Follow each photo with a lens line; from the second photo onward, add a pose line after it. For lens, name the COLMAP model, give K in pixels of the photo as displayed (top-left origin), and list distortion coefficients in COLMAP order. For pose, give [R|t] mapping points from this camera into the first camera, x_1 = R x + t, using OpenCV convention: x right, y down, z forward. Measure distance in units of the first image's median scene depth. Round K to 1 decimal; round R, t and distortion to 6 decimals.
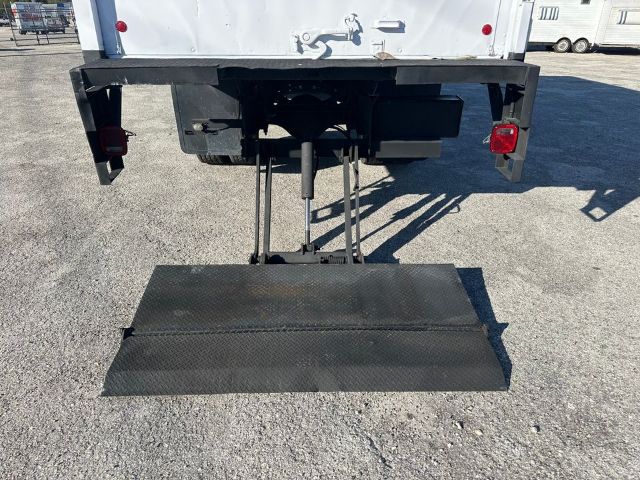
lens RADIAL K [[462.2, 0, 321.3], [0, 462.2, 239.8], [0, 0, 1]] dist [0.074225, -0.080570]
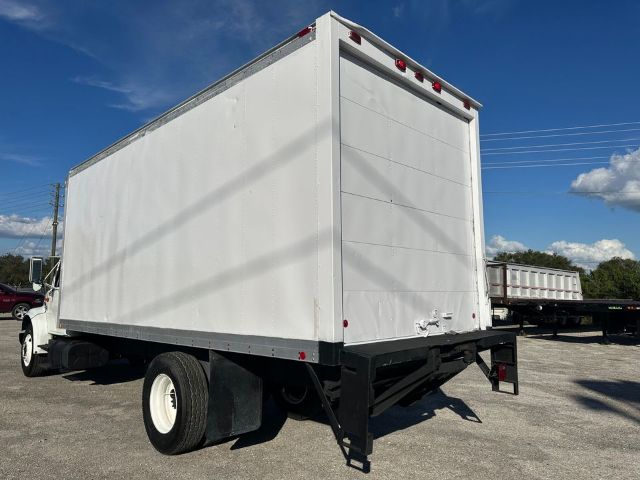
lens RADIAL K [[462.2, 0, 321.3], [0, 462.2, 239.8], [0, 0, 1]] dist [0.074225, -0.080570]
pose [[0.721973, 0.081652, 0.687086, -1.383214], [0.275702, 0.876829, -0.393902, -0.148305], [-0.634620, 0.473818, 0.610536, 0.097290]]
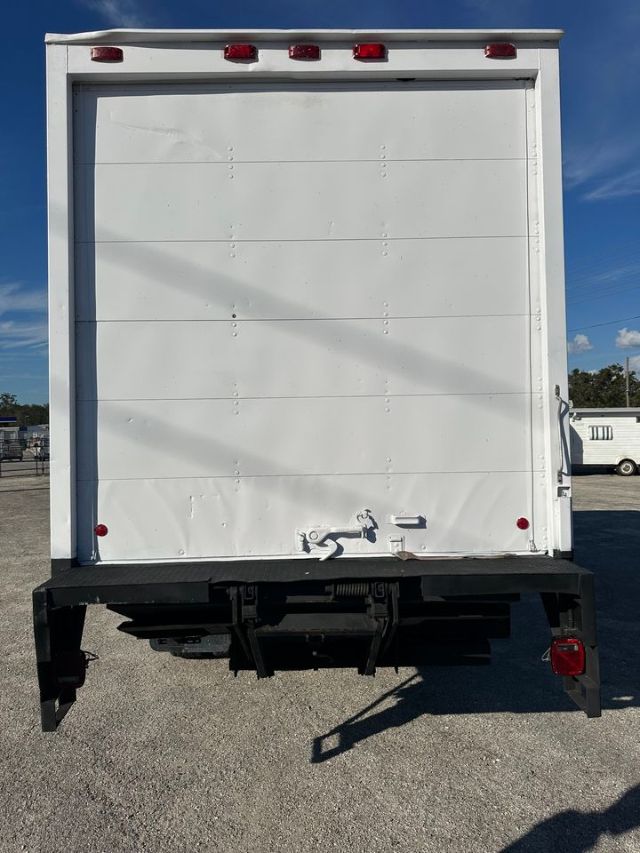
lens RADIAL K [[616.0, 0, 322.8], [0, 616.0, 426.7], [0, 0, 1]] dist [0.074225, -0.080570]
pose [[0.999725, -0.020449, -0.011470, 0.002399], [0.013536, 0.902814, -0.429819, -0.122416], [0.019145, 0.429546, 0.902842, -0.113587]]
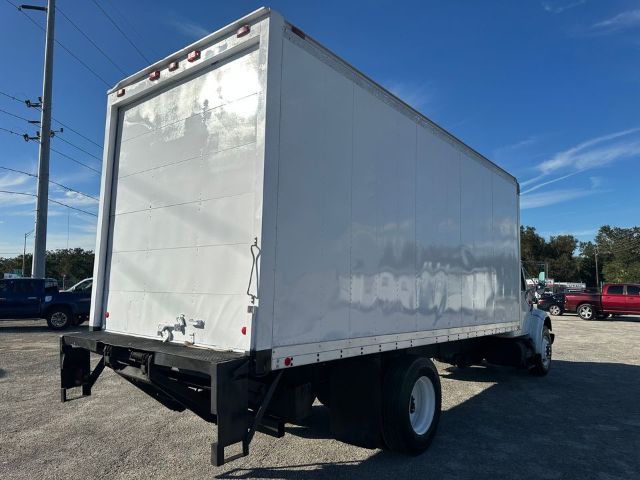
lens RADIAL K [[462.2, 0, 321.3], [0, 462.2, 239.8], [0, 0, 1]] dist [0.074225, -0.080570]
pose [[0.750004, -0.056845, -0.658987, 1.355456], [-0.289953, 0.867213, -0.404807, -0.211447], [0.594493, 0.494682, 0.633931, 0.199039]]
